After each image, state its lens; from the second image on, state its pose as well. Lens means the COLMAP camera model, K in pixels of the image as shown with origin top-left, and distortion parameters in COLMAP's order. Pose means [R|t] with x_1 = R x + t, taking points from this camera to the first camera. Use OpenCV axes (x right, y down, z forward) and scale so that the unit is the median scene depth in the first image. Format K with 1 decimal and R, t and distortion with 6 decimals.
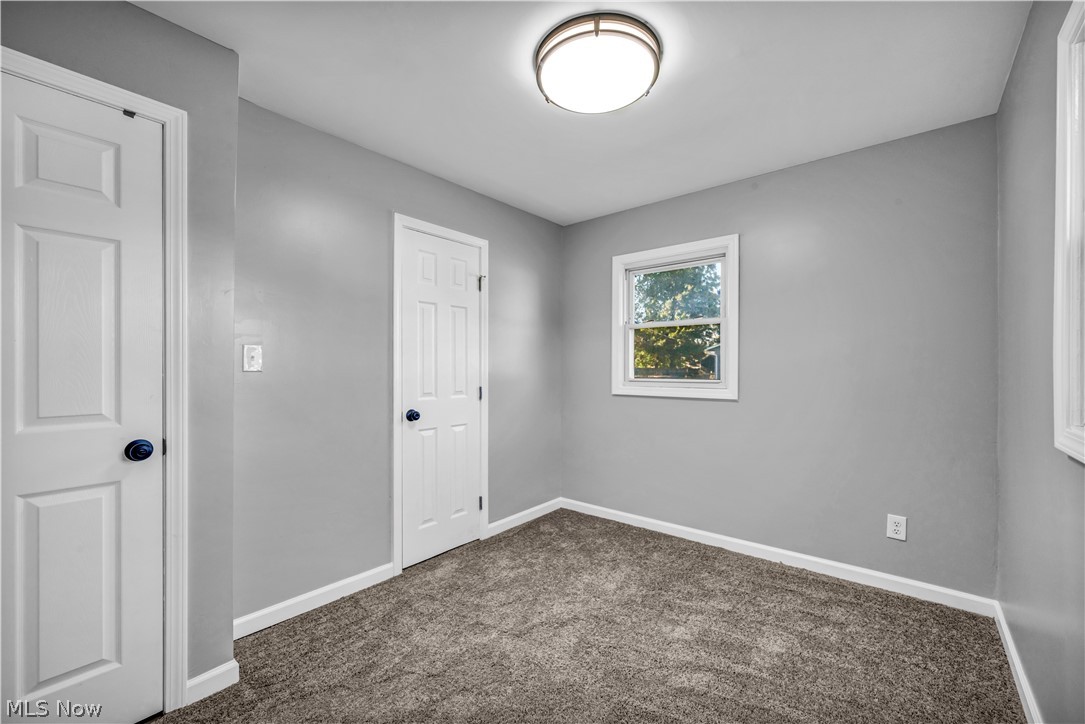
lens RADIAL K [[441.6, 0, 542.3], [0, 441.6, 362.5], [0, 0, 1]] dist [-0.001507, -0.000288]
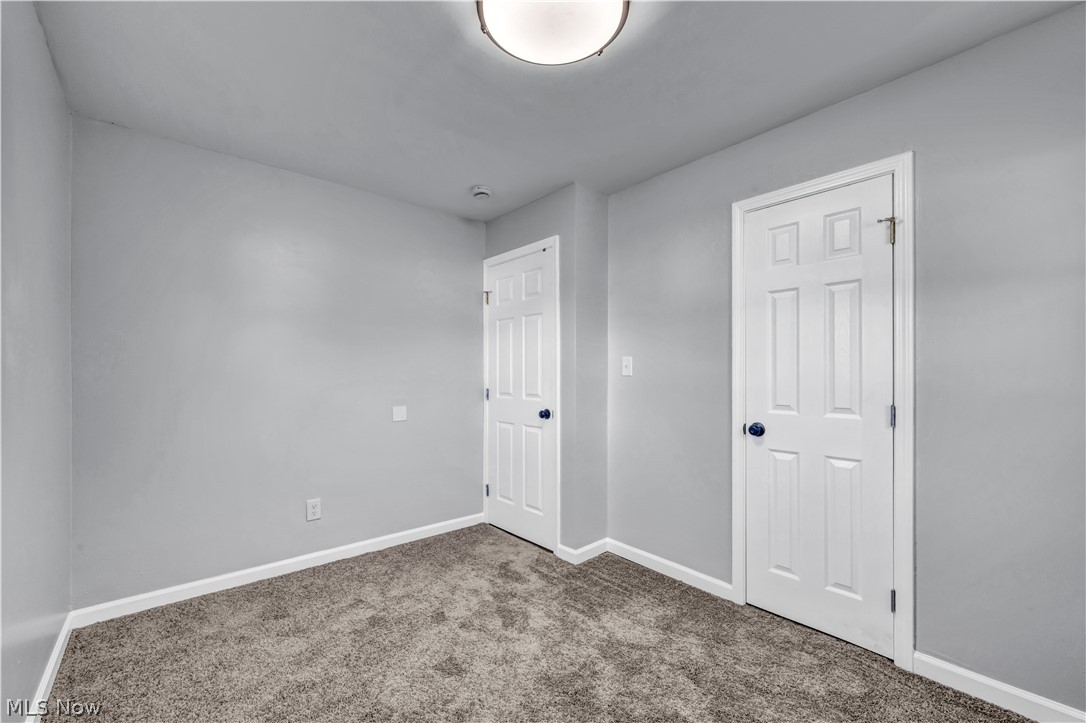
lens RADIAL K [[442.0, 0, 542.1], [0, 442.0, 370.2], [0, 0, 1]] dist [-0.001507, -0.000288]
pose [[-0.161314, -0.008362, -0.986868, 0.590359], [0.009589, 0.999904, -0.010040, 0.009894], [0.986857, -0.011083, -0.161218, 0.708728]]
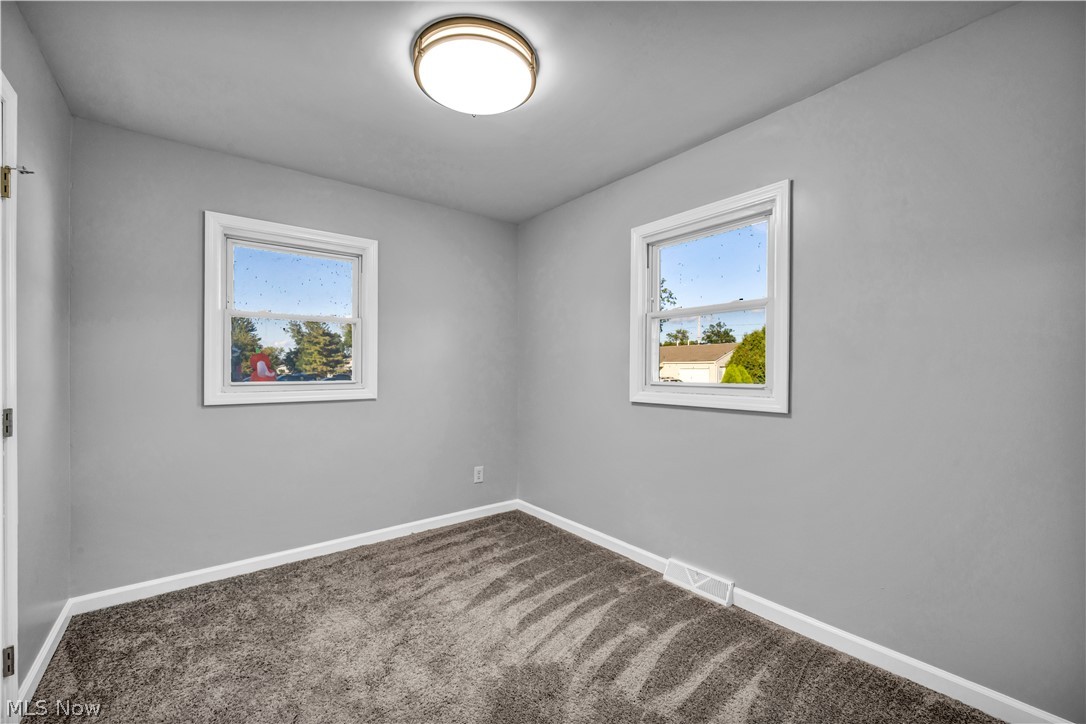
lens RADIAL K [[442.0, 0, 543.8], [0, 442.0, 366.2], [0, 0, 1]] dist [-0.001507, -0.000288]
pose [[0.211387, 0.005498, 0.977387, -0.526085], [-0.007465, 0.999964, -0.004011, 0.009538], [-0.977374, -0.006448, 0.211421, 0.400964]]
